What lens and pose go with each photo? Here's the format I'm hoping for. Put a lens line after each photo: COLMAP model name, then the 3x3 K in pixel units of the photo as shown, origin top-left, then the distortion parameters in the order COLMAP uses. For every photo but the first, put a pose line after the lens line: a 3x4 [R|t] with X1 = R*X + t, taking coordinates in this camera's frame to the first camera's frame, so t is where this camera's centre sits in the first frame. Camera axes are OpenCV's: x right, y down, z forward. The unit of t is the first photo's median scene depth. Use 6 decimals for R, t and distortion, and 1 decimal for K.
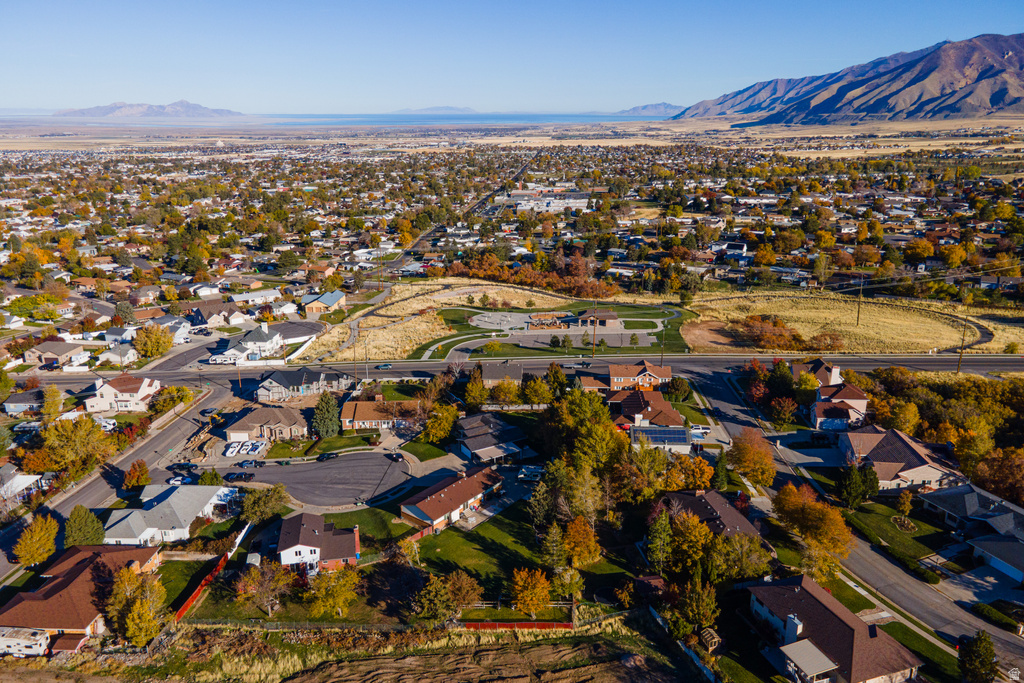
lens RADIAL K [[734.5, 0, 508.3], [0, 734.5, 337.2], [0, 0, 1]] dist [0.037323, 0.012231]
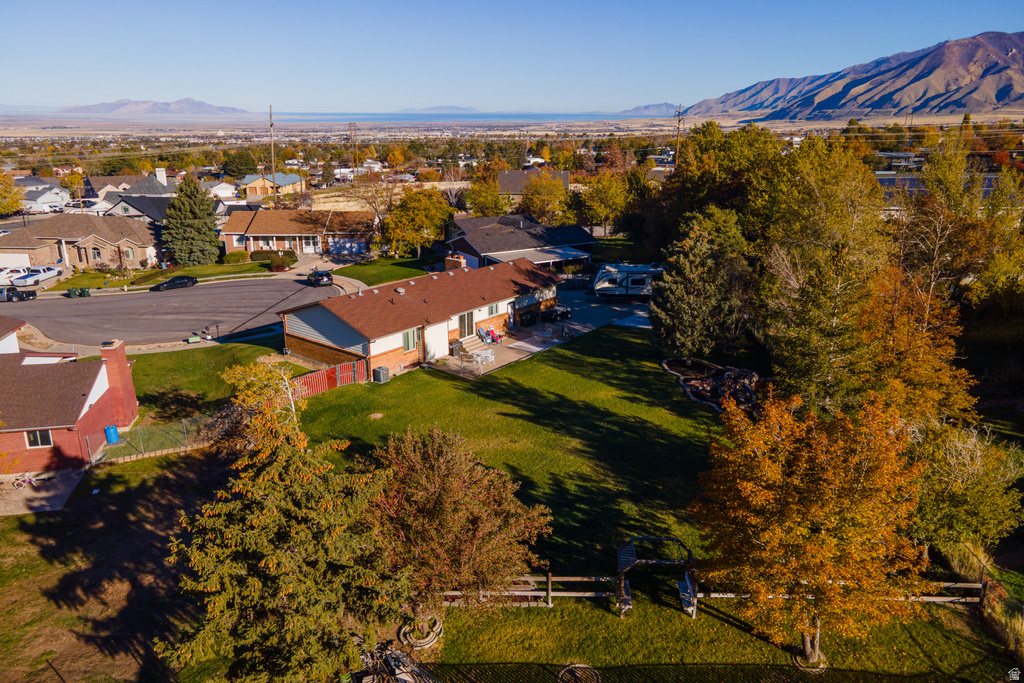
lens RADIAL K [[734.5, 0, 509.2], [0, 734.5, 331.2], [0, 0, 1]] dist [0.037323, 0.012231]
pose [[0.999994, 0.002289, -0.002751, -0.034936], [-0.002298, 0.999992, -0.003142, 0.228669], [0.002744, 0.003149, 0.999991, 0.623993]]
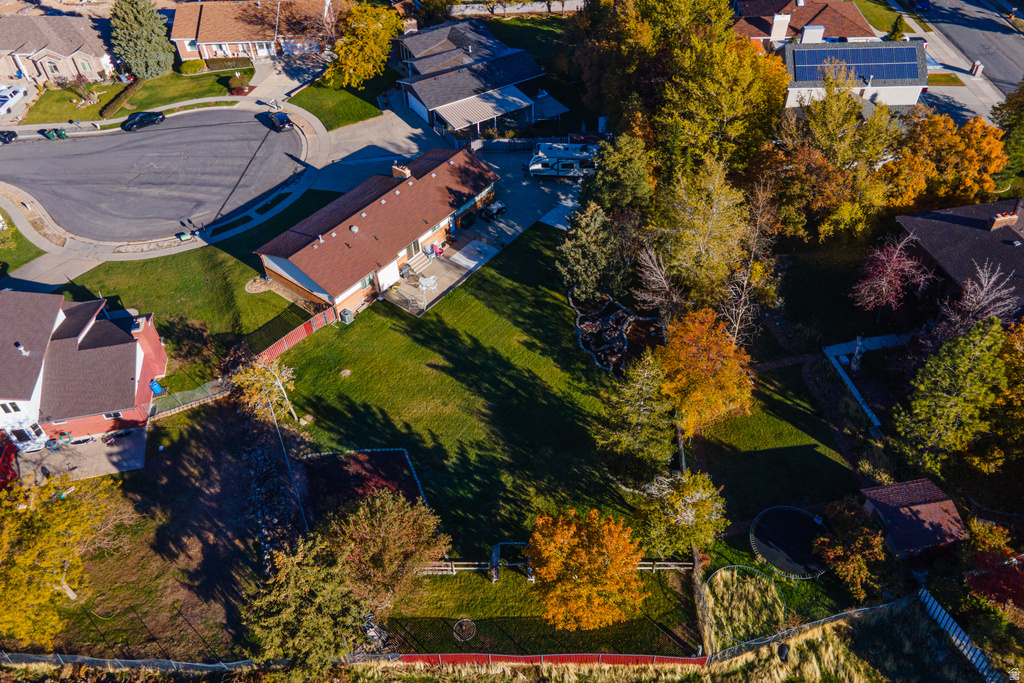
lens RADIAL K [[734.5, 0, 509.8], [0, 734.5, 323.5], [0, 0, 1]] dist [0.037323, 0.012231]
pose [[0.999715, -0.023821, 0.001830, -0.001772], [0.020217, 0.884300, 0.466480, 0.063997], [-0.012731, -0.466310, 0.884530, 0.577377]]
